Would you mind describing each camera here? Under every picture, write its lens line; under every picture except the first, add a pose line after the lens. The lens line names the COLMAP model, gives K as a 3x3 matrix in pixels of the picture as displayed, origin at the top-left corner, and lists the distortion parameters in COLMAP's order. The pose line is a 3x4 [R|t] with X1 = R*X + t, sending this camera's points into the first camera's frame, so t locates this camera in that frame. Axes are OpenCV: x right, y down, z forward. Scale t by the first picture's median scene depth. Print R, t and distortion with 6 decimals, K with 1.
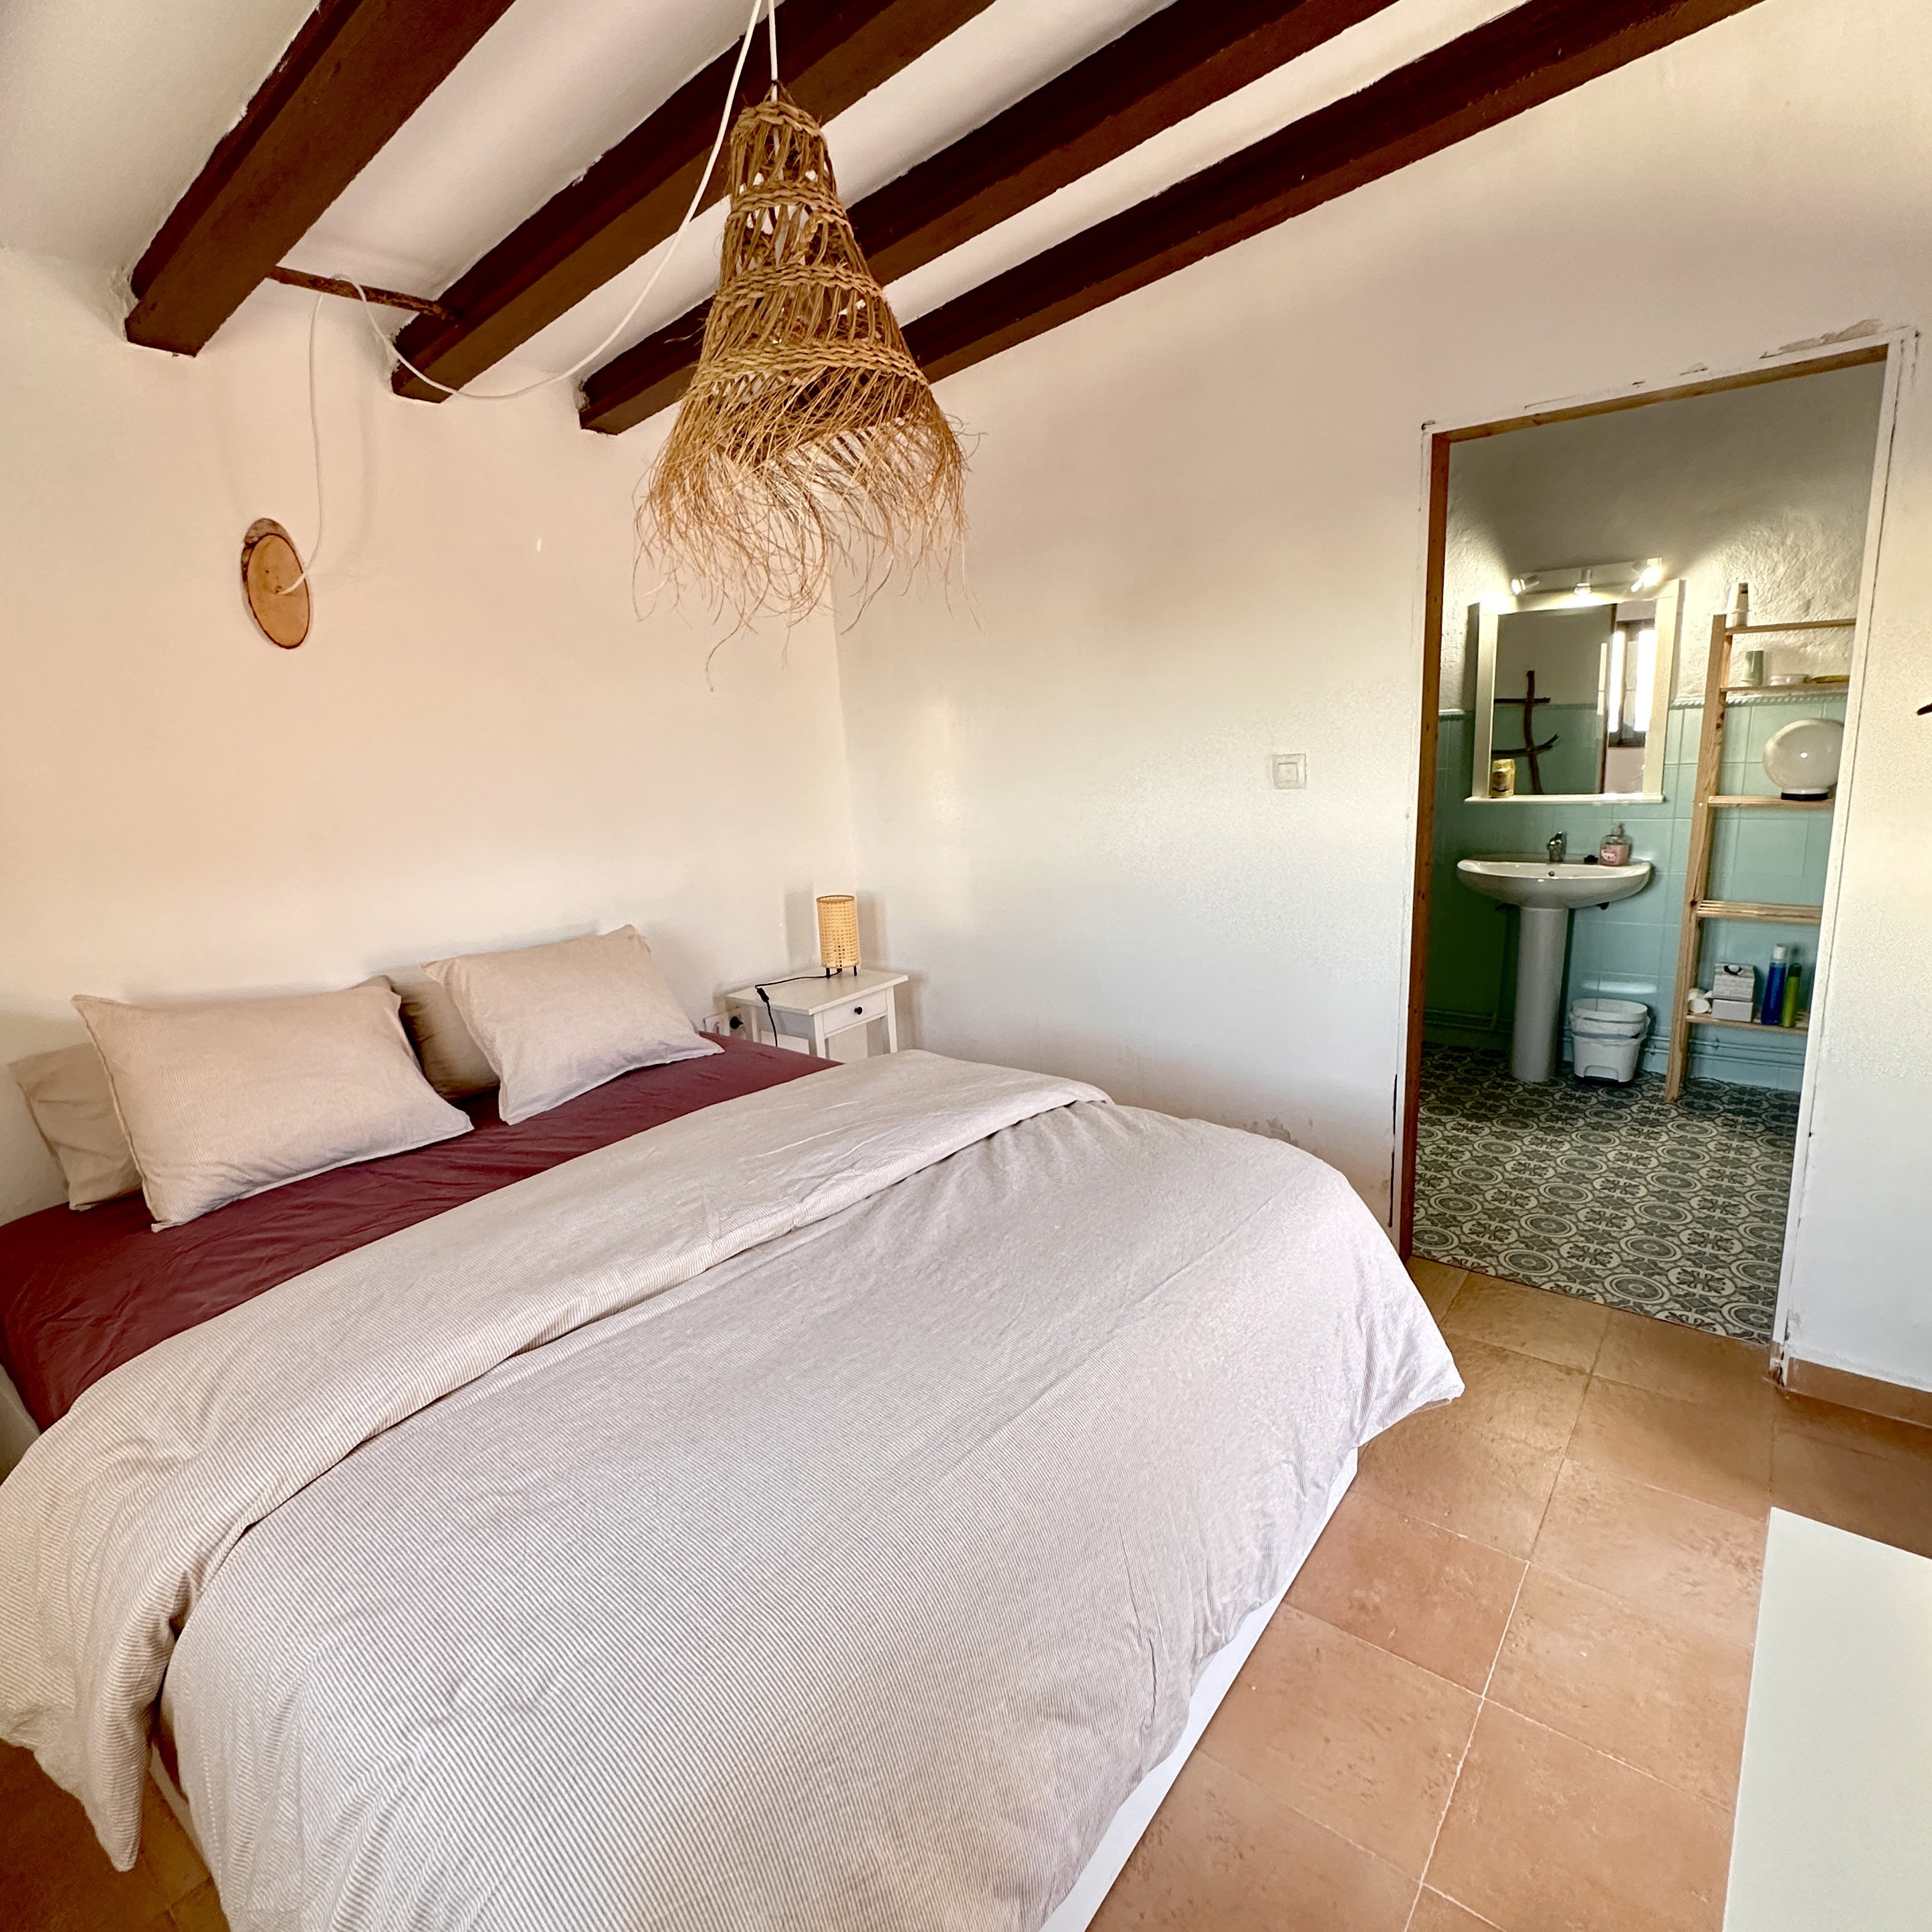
lens RADIAL K [[1117.4, 0, 960.0], [0, 1117.4, 960.8], [0, 0, 1]] dist [-0.000081, 0.001113]
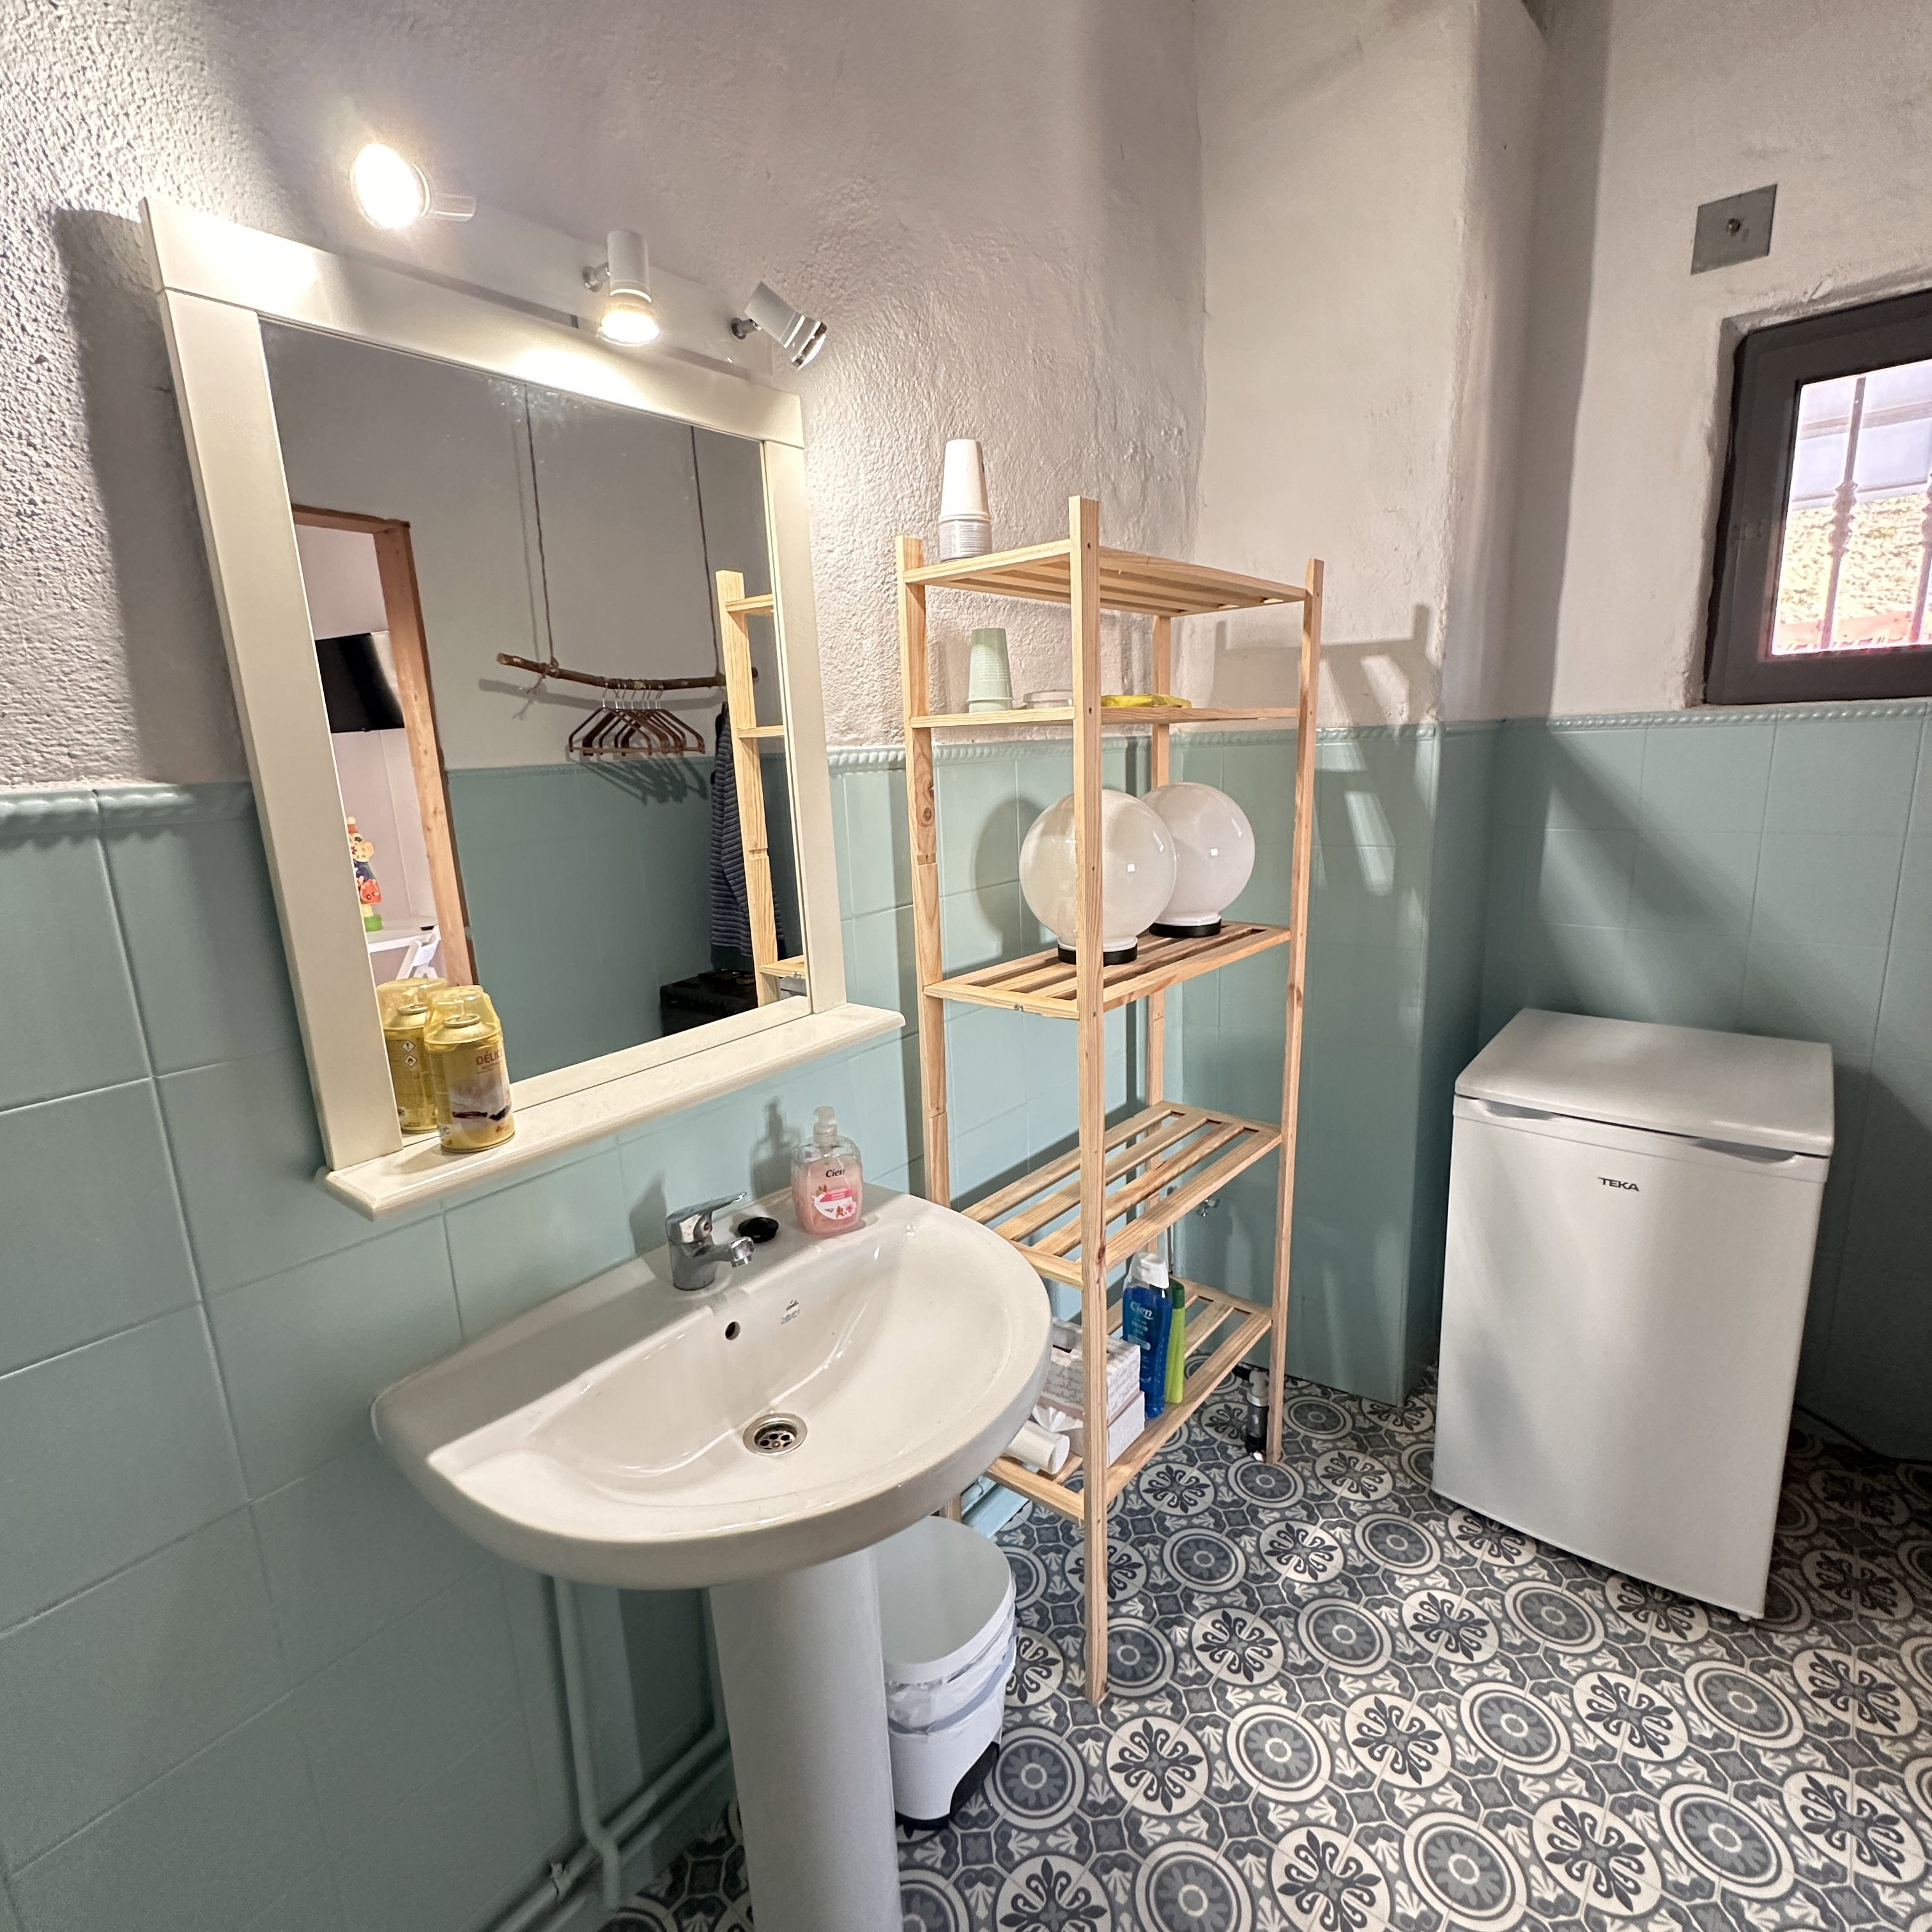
lens RADIAL K [[1033.8, 0, 977.4], [0, 1033.8, 963.5], [0, 0, 1]] dist [-0.002147, 0.001156]
pose [[0.033222, -0.171505, 0.984623, 0.310748], [0.242152, 0.957195, 0.158557, -0.217318], [-0.969669, 0.233160, 0.073331, 0.986171]]
